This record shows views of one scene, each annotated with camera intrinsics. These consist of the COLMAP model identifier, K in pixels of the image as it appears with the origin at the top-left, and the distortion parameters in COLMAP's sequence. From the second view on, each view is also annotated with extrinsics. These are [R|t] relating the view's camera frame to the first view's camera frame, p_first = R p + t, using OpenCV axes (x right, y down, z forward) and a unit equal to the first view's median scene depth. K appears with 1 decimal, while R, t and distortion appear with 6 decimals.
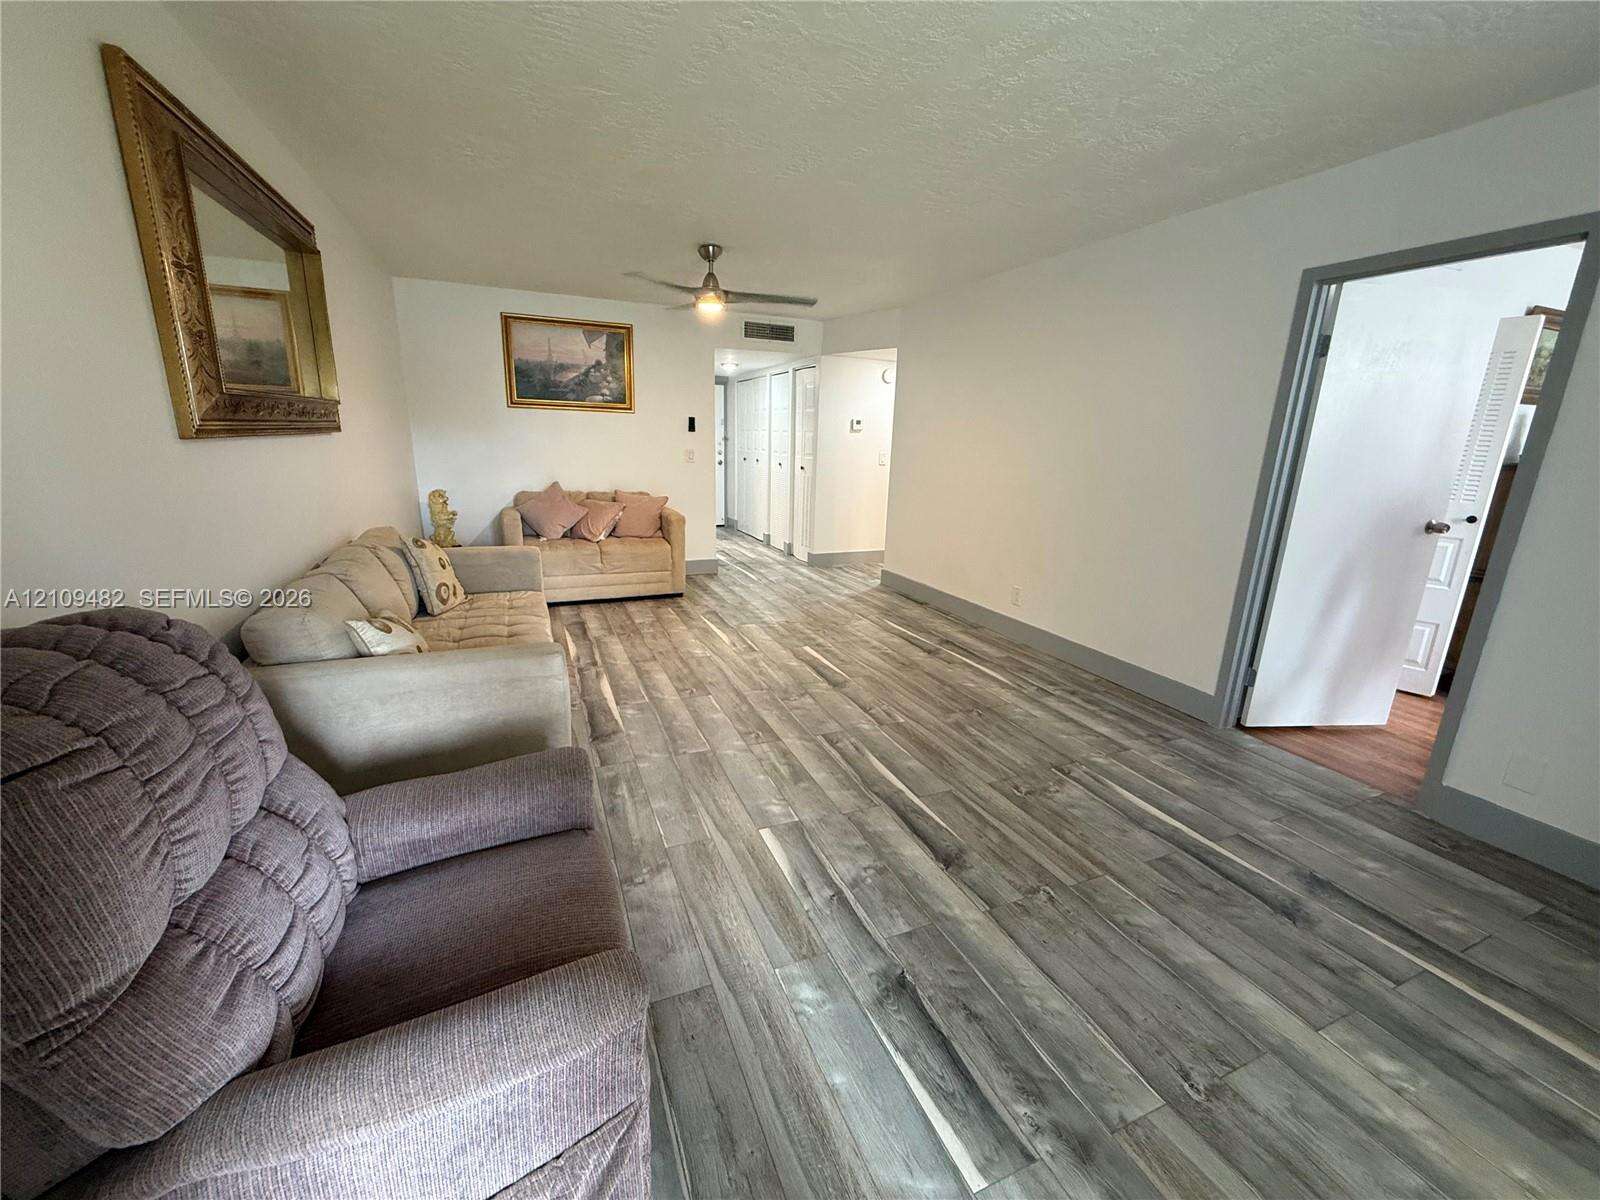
lens RADIAL K [[640.5, 0, 798.7], [0, 640.5, 599.7], [0, 0, 1]] dist [0.001077, -0.000153]
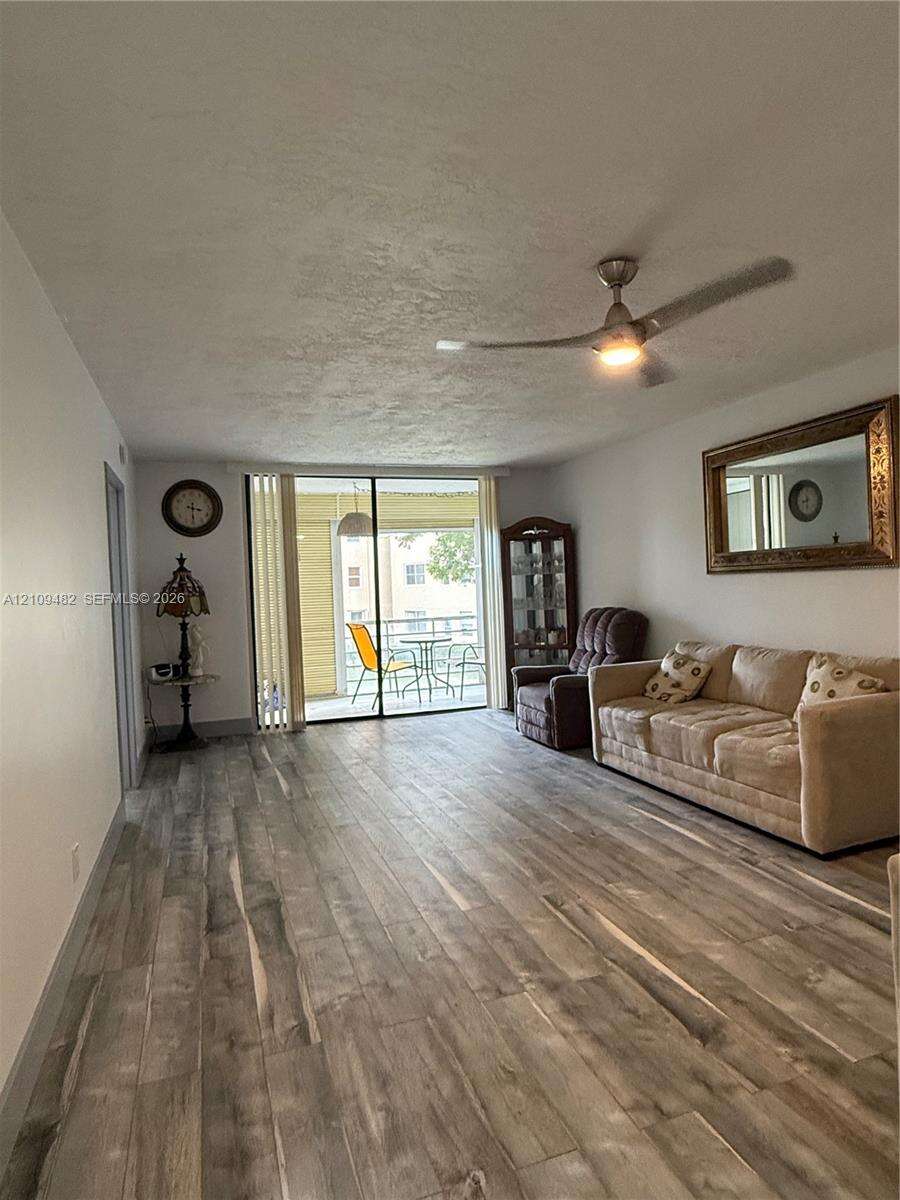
lens RADIAL K [[699.7, 0, 449.0], [0, 699.7, 597.6], [0, 0, 1]] dist [-0.000370, -0.000256]
pose [[-0.997773, 0.011832, 0.065641, -0.020055], [0.029281, 0.961940, 0.271689, -0.380892], [-0.059928, 0.273006, -0.960144, 1.508514]]
